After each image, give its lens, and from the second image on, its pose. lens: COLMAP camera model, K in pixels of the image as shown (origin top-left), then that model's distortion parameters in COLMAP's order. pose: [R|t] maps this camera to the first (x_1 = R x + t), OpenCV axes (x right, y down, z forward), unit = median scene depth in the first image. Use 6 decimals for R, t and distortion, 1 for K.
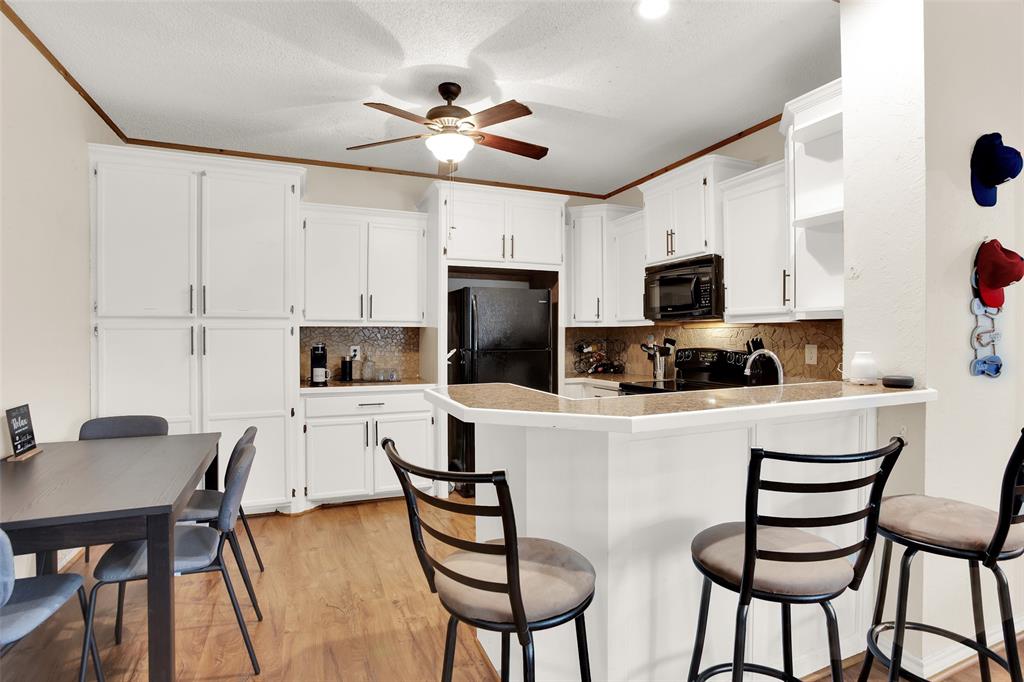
lens RADIAL K [[514.9, 0, 513.3], [0, 514.9, 335.4], [0, 0, 1]] dist [-0.031274, 0.009422]
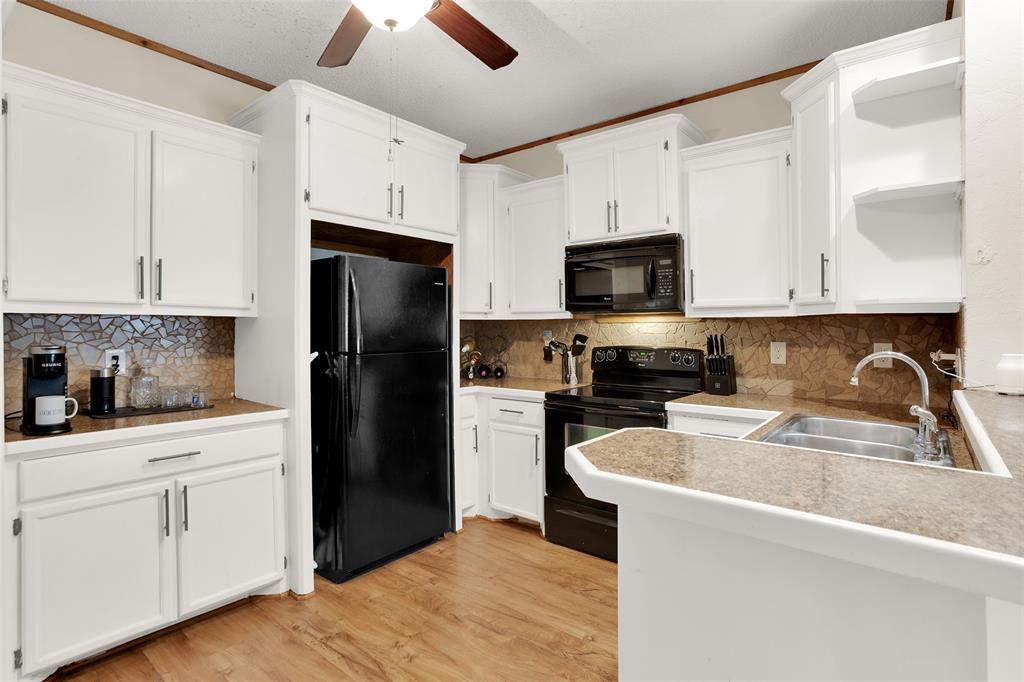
lens RADIAL K [[514.9, 0, 510.4], [0, 514.9, 326.8], [0, 0, 1]] dist [-0.031274, 0.009422]
pose [[0.885314, 0.004329, 0.464974, -0.196139], [-0.002518, 0.999987, -0.004515, -0.002757], [-0.464987, 0.002827, 0.885313, 0.327956]]
